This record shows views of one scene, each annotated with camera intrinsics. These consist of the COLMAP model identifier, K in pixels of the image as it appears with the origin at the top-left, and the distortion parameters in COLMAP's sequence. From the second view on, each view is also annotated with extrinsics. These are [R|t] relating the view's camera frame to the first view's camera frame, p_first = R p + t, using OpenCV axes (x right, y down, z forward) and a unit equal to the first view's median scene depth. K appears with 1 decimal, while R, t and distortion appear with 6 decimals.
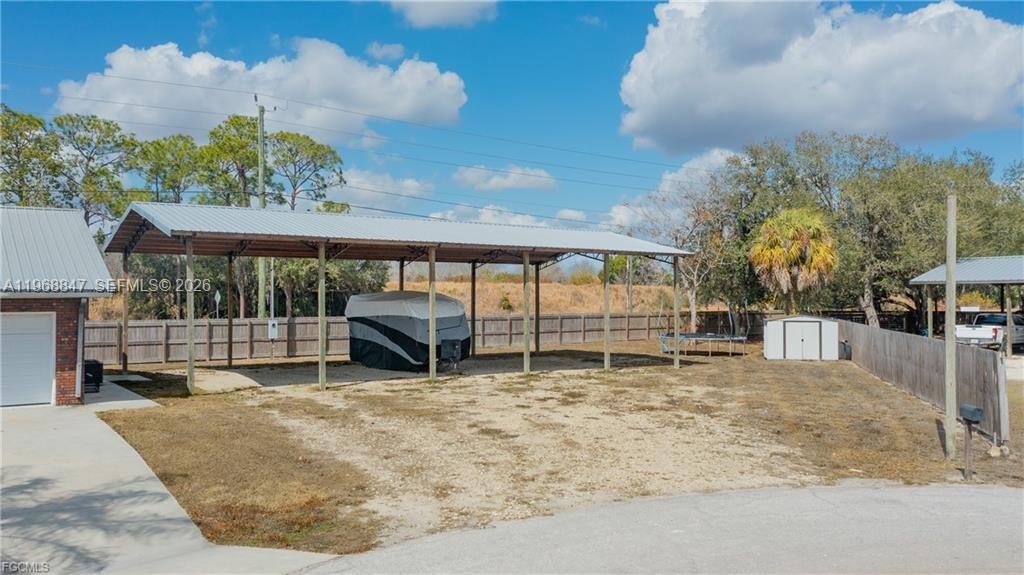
lens RADIAL K [[810.6, 0, 512.3], [0, 810.6, 287.0], [0, 0, 1]] dist [-0.003283, -0.001132]
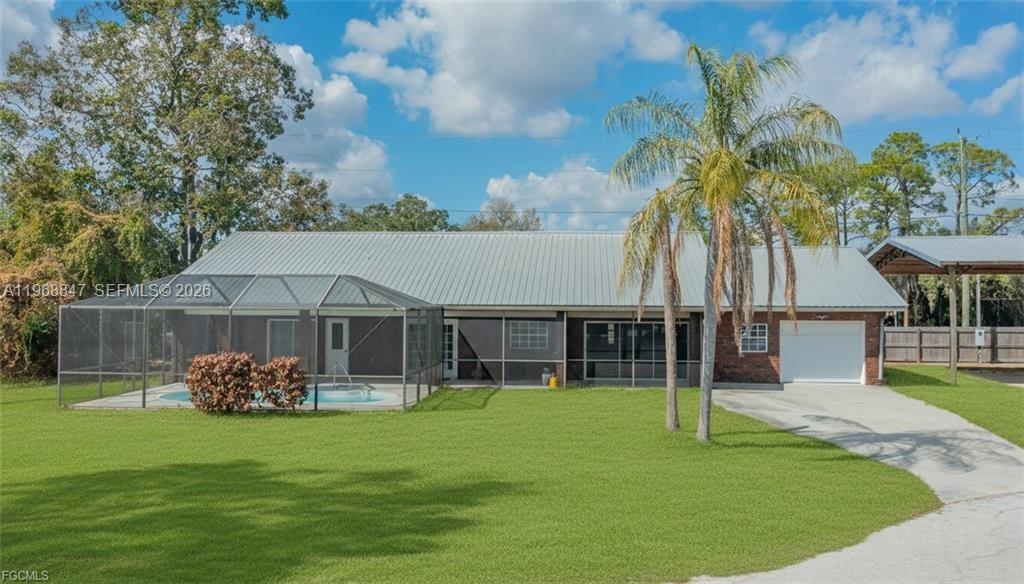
lens RADIAL K [[799.1, 0, 512.2], [0, 799.1, 295.5], [0, 0, 1]] dist [-0.001418, -0.000519]
pose [[0.739706, -0.002239, -0.672927, -0.028632], [0.005144, 0.999984, 0.002327, -0.010514], [0.672911, -0.005183, 0.739705, -0.236813]]
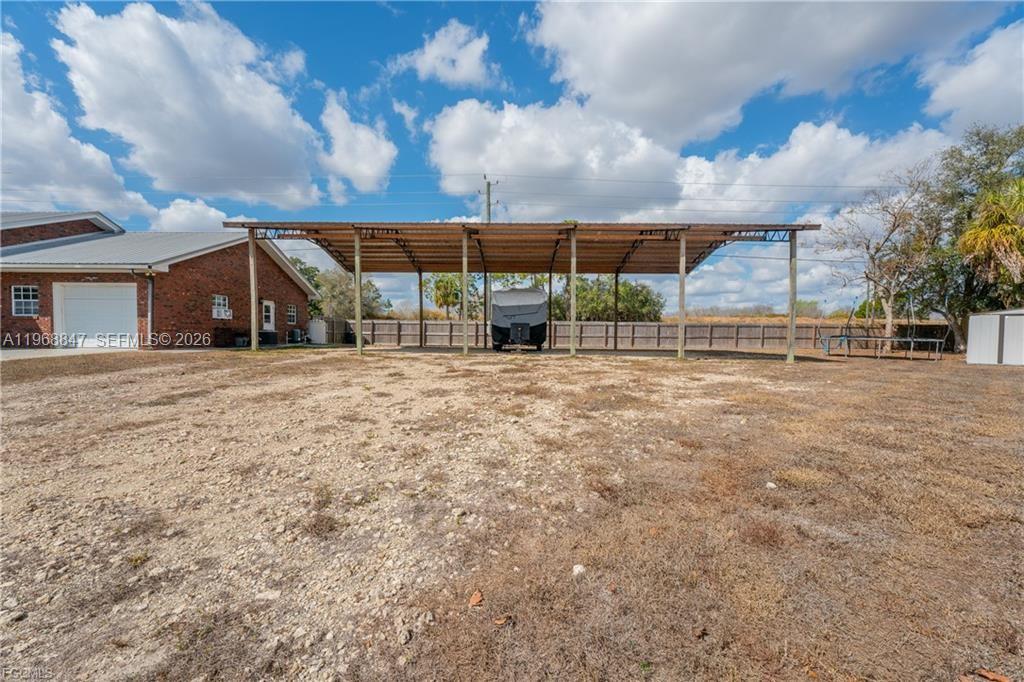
lens RADIAL K [[405.2, 0, 511.7], [0, 405.2, 342.4], [0, 0, 1]] dist [-0.001967, -0.000041]
pose [[0.803223, 0.020183, -0.595337, 0.173823], [-0.002025, 0.999513, 0.031153, 0.051579], [0.595676, -0.023817, 0.802872, 0.385496]]
